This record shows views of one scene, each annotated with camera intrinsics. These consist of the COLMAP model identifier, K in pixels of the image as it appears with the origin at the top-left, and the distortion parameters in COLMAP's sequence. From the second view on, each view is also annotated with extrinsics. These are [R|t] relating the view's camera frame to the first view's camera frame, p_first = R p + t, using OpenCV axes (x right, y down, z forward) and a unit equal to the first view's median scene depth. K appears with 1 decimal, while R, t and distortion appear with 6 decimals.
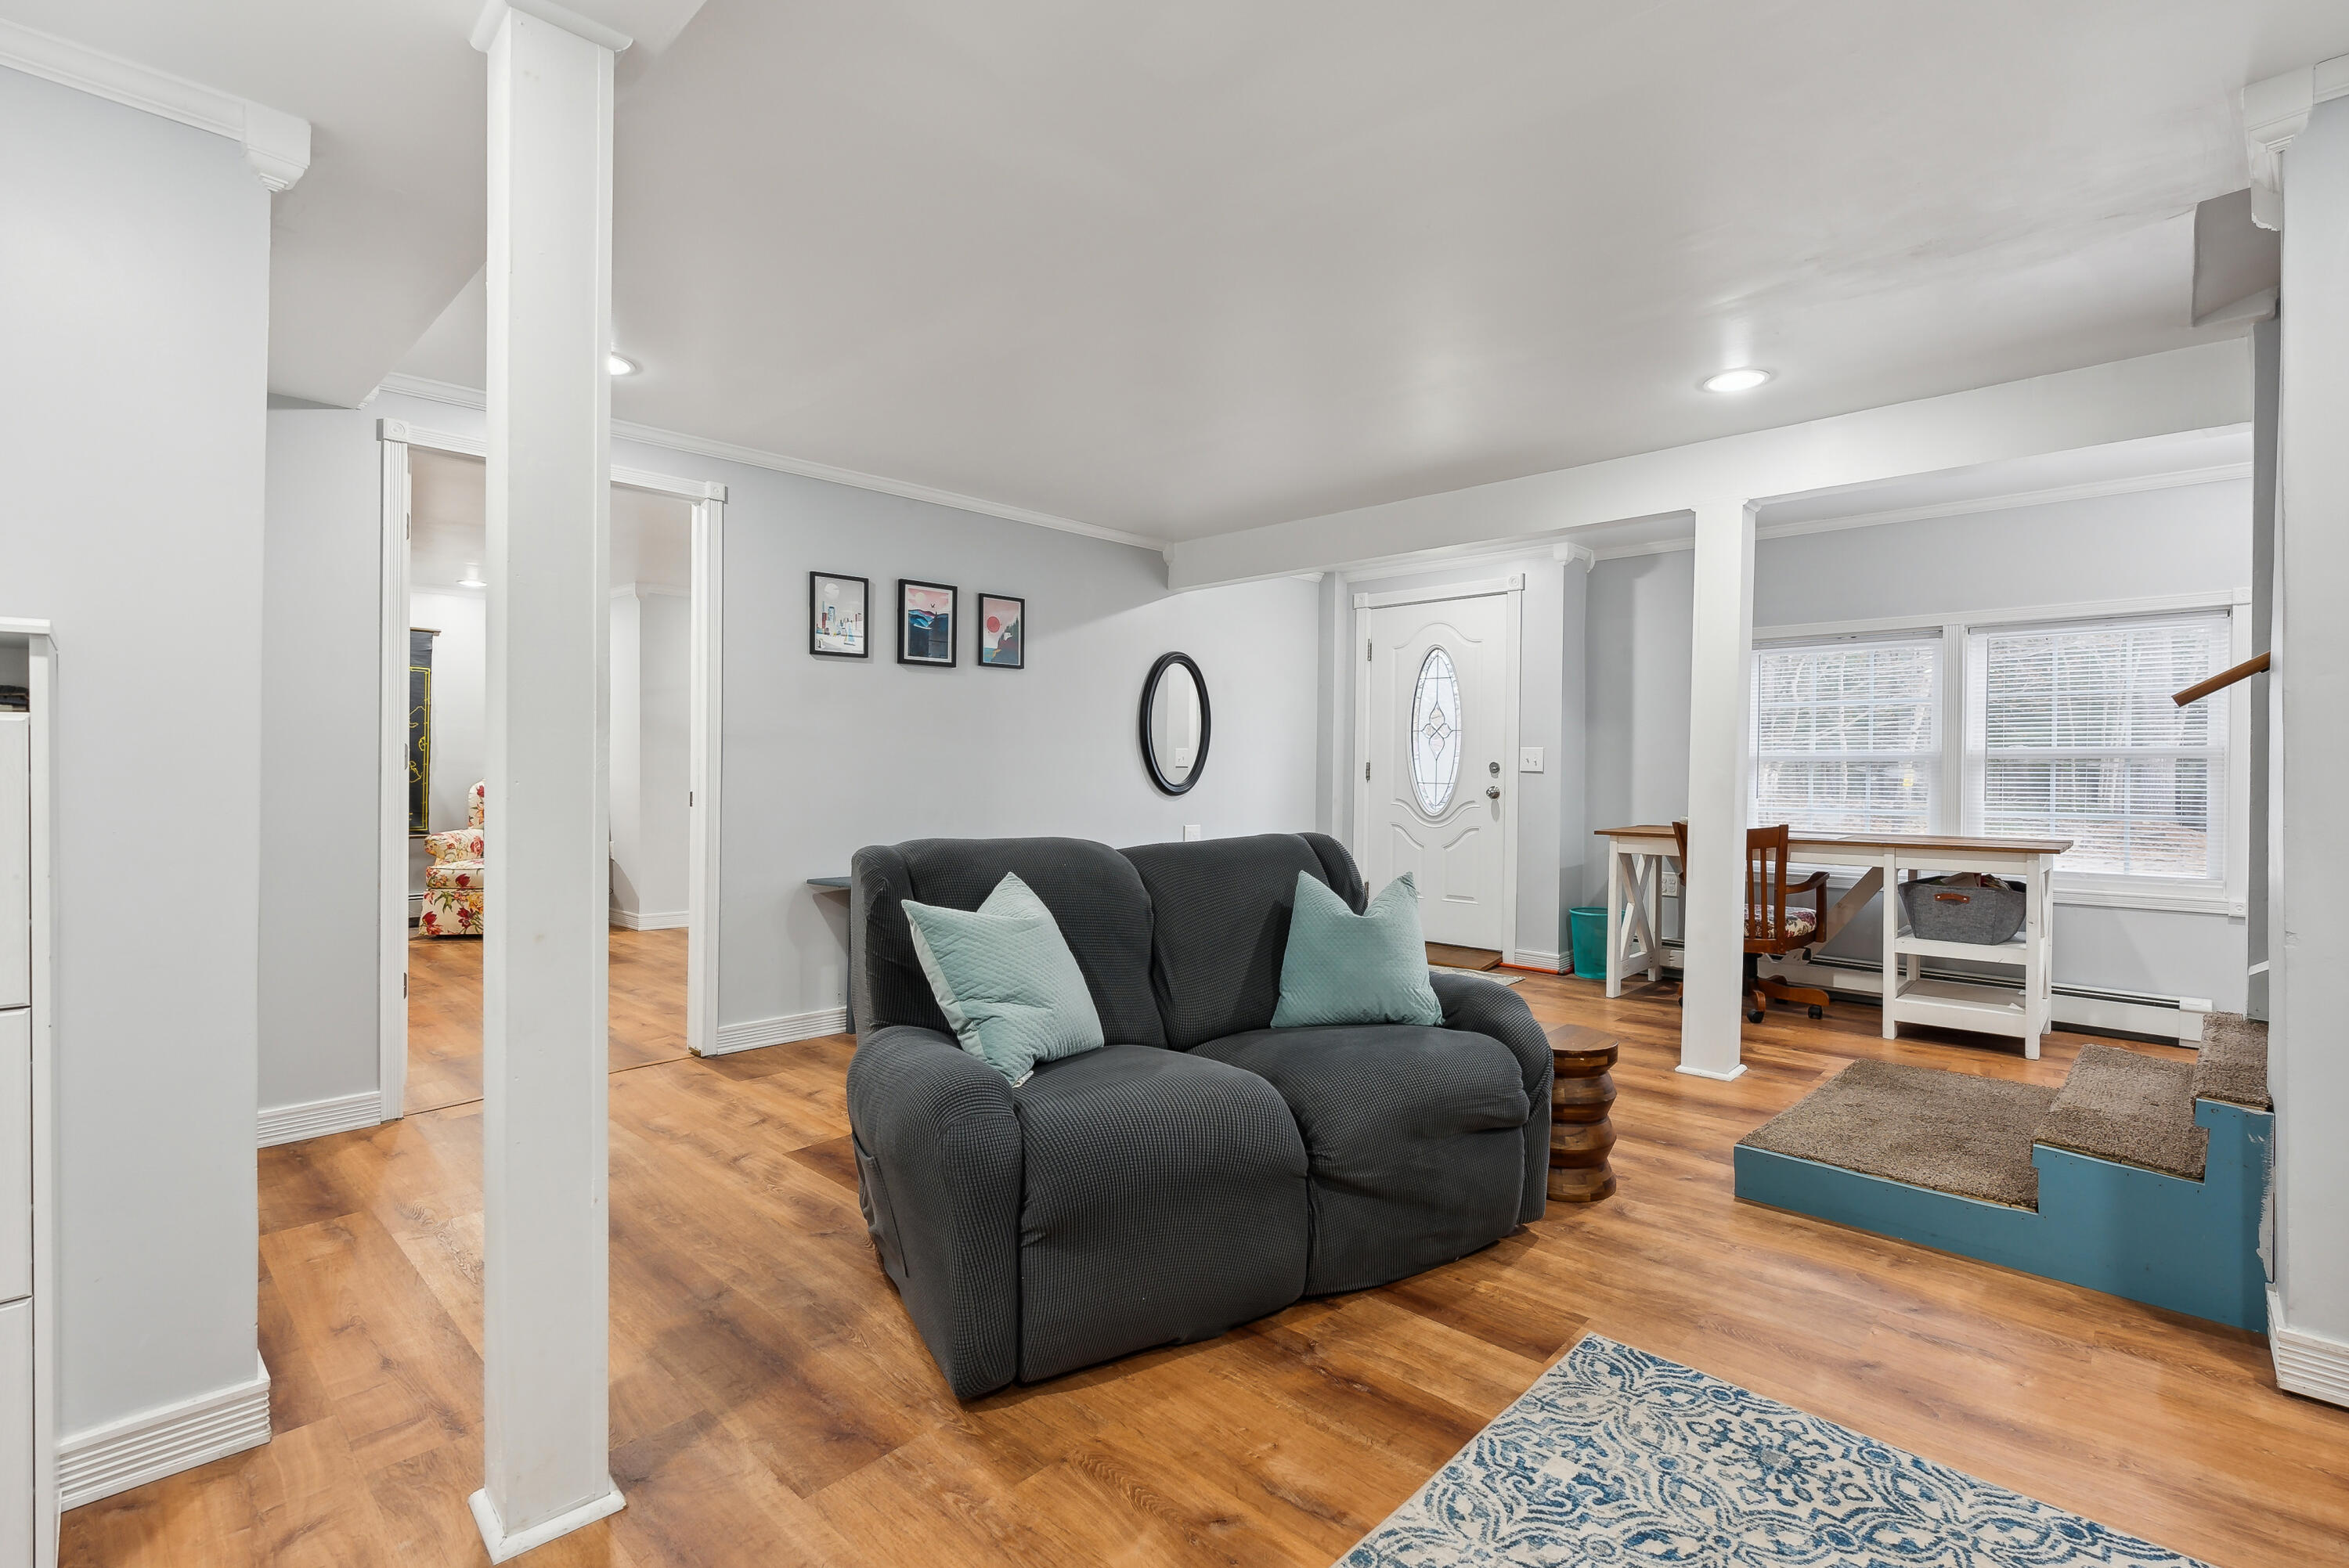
lens RADIAL K [[1089.6, 0, 1185.8], [0, 1089.6, 752.1], [0, 0, 1]] dist [-0.002412, 0.000531]
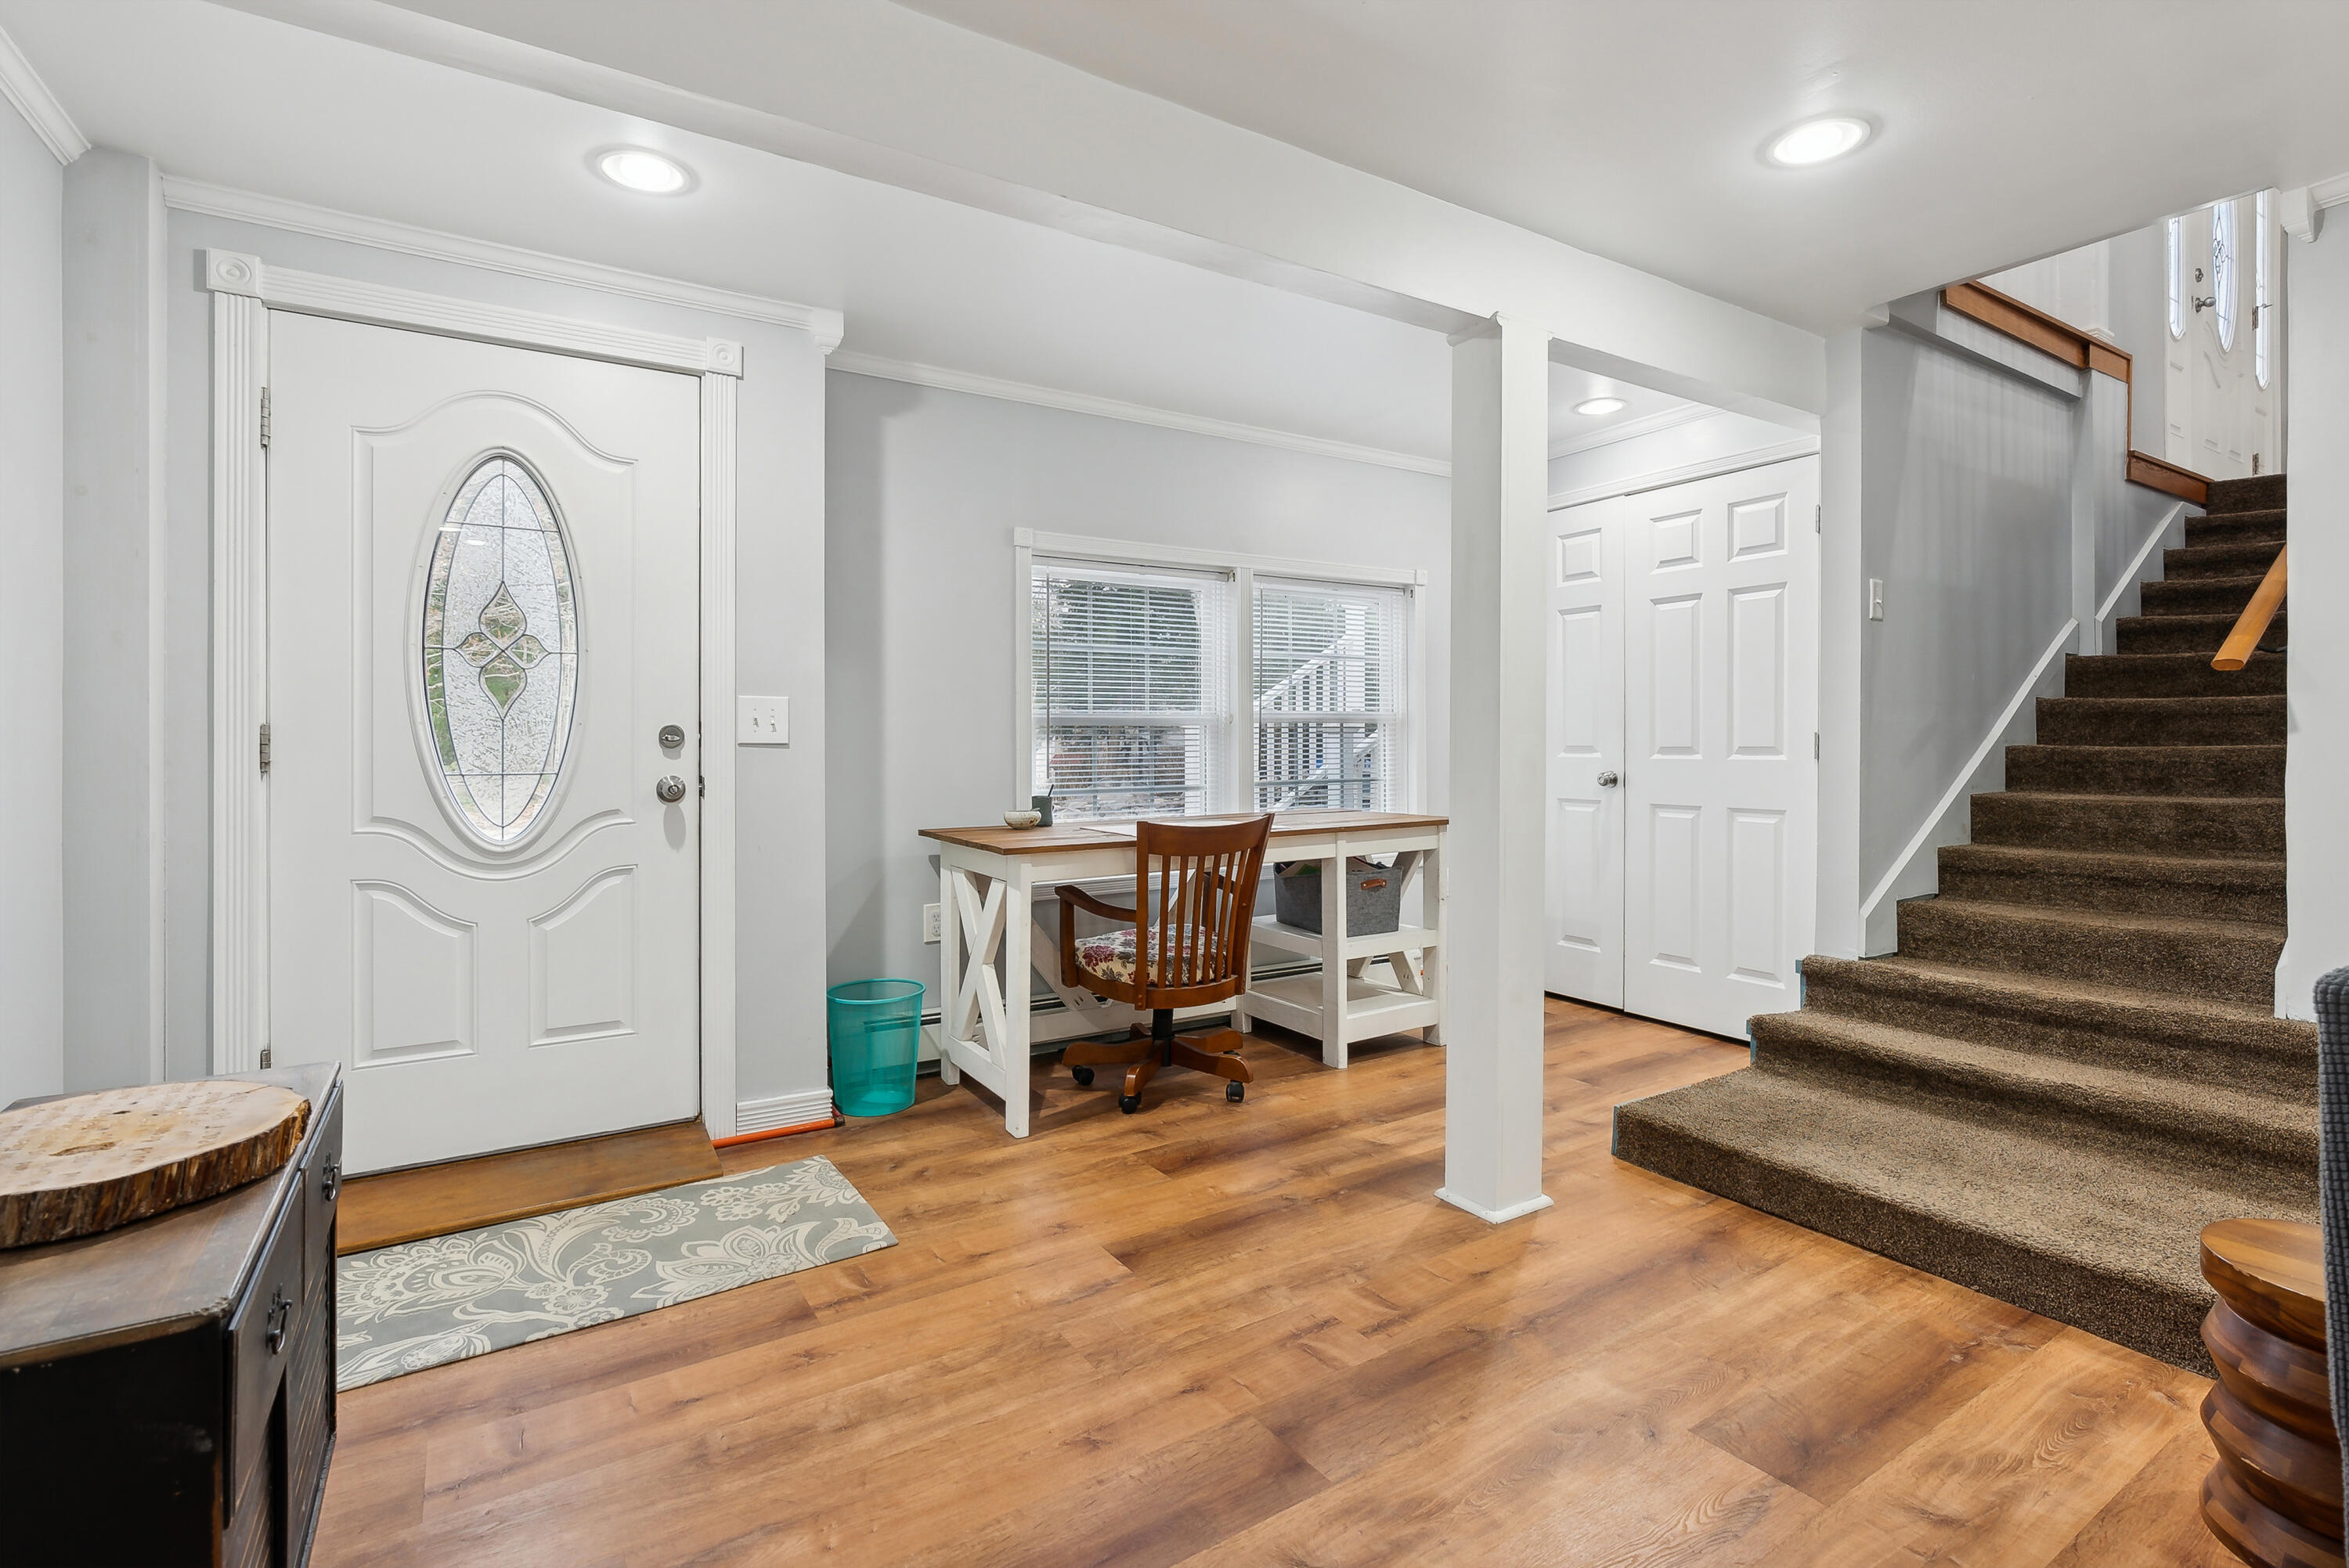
lens RADIAL K [[1089.6, 0, 1185.8], [0, 1089.6, 752.1], [0, 0, 1]] dist [-0.002412, 0.000531]
pose [[0.250570, -0.017956, 0.967932, -0.125121], [-0.007782, 0.999758, 0.020561, 0.009920], [-0.968067, -0.012684, 0.250370, 0.693945]]
